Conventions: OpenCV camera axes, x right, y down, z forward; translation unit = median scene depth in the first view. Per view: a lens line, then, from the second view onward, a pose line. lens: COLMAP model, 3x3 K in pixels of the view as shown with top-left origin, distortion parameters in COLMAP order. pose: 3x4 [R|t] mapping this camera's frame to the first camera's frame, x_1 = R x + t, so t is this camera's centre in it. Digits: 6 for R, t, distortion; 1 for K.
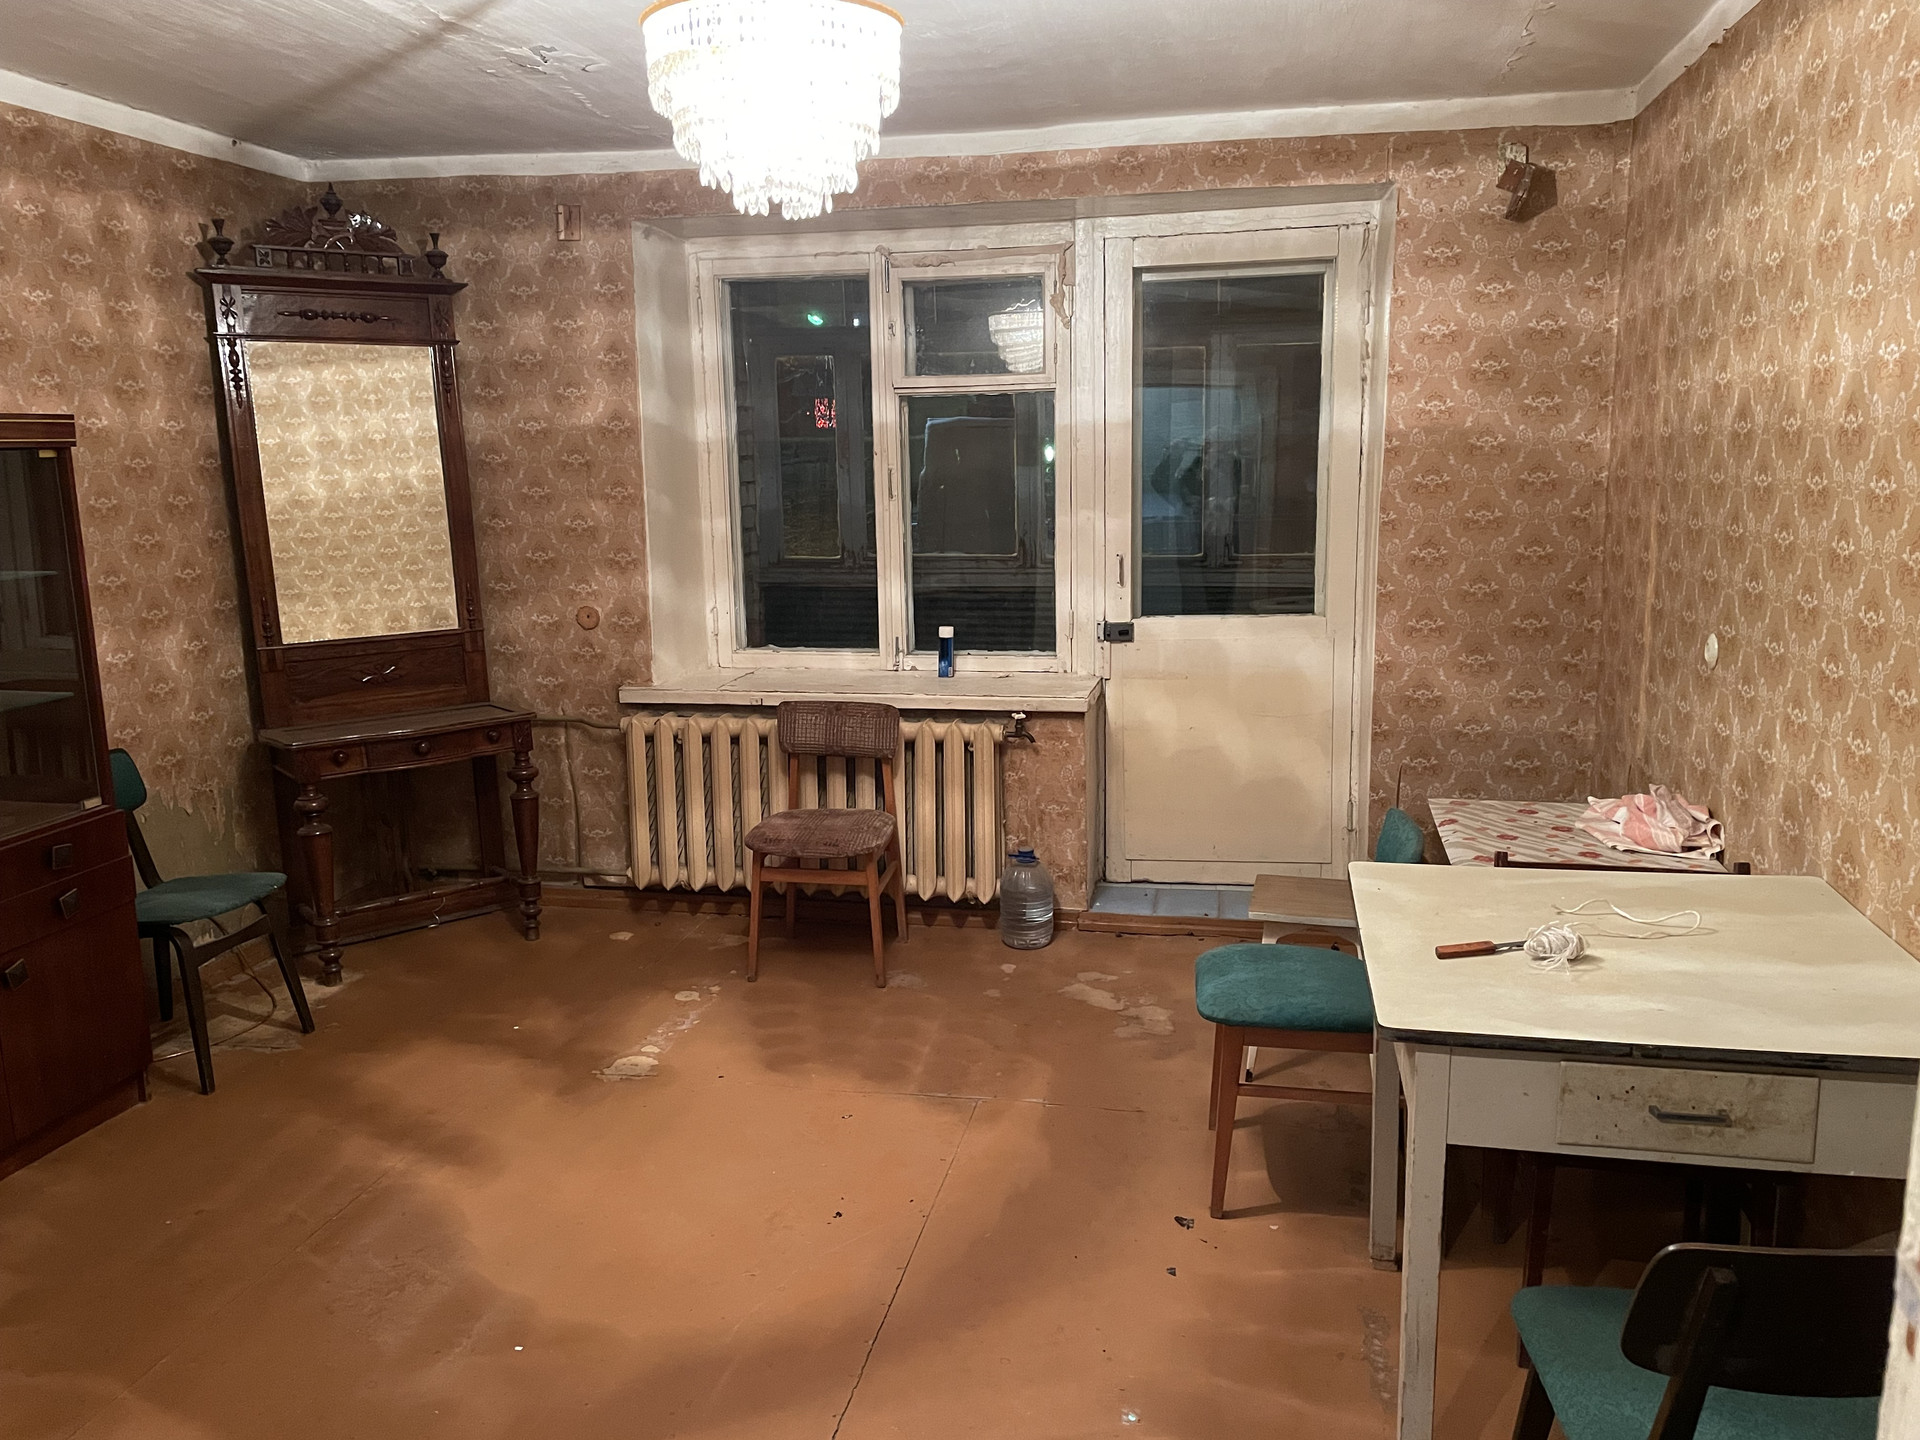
lens RADIAL K [[1472.6, 0, 973.6], [0, 1472.6, 720.3], [0, 0, 1]] dist [0.074066, -0.101602]
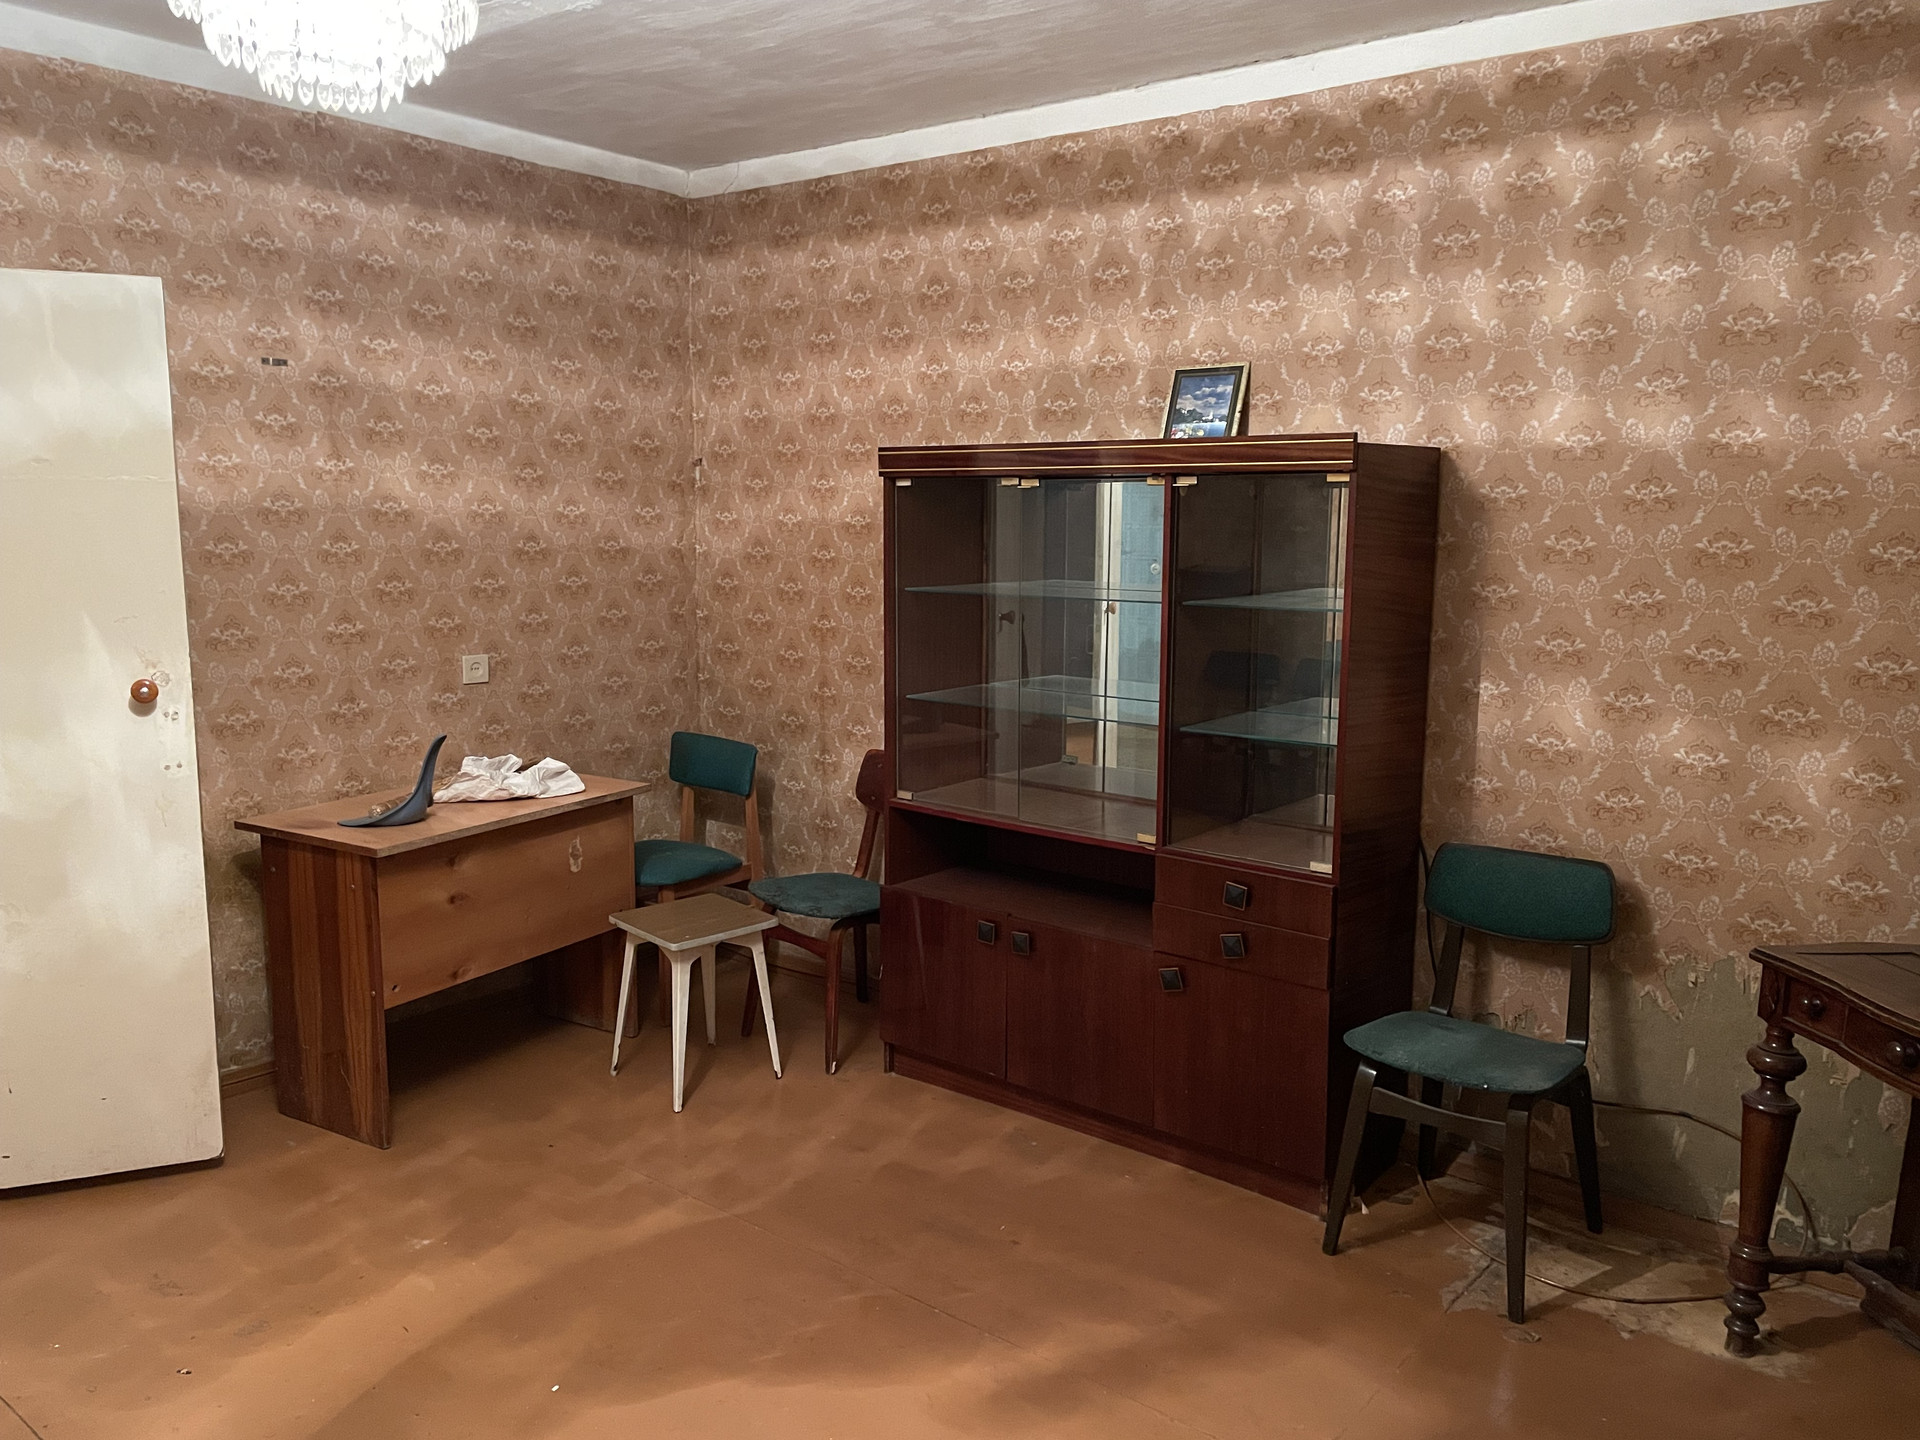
lens RADIAL K [[1472.6, 0, 974.3], [0, 1472.6, 722.1], [0, 0, 1]] dist [0.074066, -0.101602]
pose [[-0.469879, 0.146358, -0.870513, 0.252851], [-0.163858, 0.954559, 0.248934, -0.203046], [0.867389, 0.259610, -0.424546, 1.112517]]
